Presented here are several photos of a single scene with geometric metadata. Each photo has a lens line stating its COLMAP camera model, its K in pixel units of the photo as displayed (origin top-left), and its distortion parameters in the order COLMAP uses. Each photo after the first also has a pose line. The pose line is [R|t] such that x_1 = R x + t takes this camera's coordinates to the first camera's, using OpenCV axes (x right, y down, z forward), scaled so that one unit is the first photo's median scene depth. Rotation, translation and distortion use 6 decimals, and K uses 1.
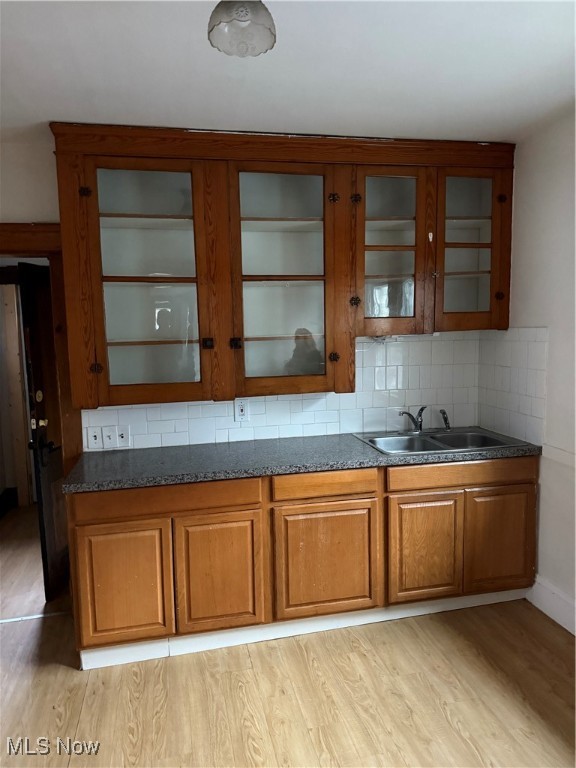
lens RADIAL K [[538.9, 0, 294.5], [0, 538.9, 383.3], [0, 0, 1]] dist [0.035914, -0.051089]
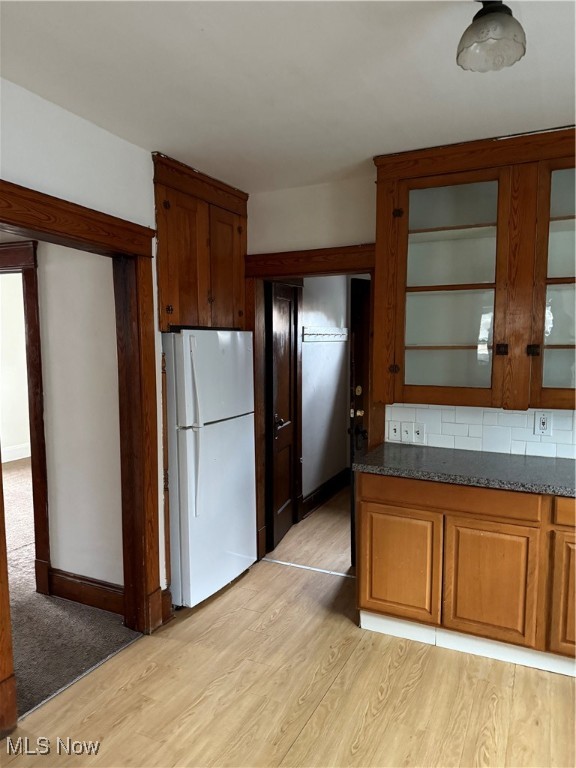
lens RADIAL K [[538.9, 0, 282.7], [0, 538.9, 390.1], [0, 0, 1]] dist [0.035914, -0.051089]
pose [[0.774427, 0.082247, -0.627295, 0.164706], [-0.082155, 0.996192, 0.029190, 0.002896], [0.627307, 0.028930, 0.778235, -0.021545]]
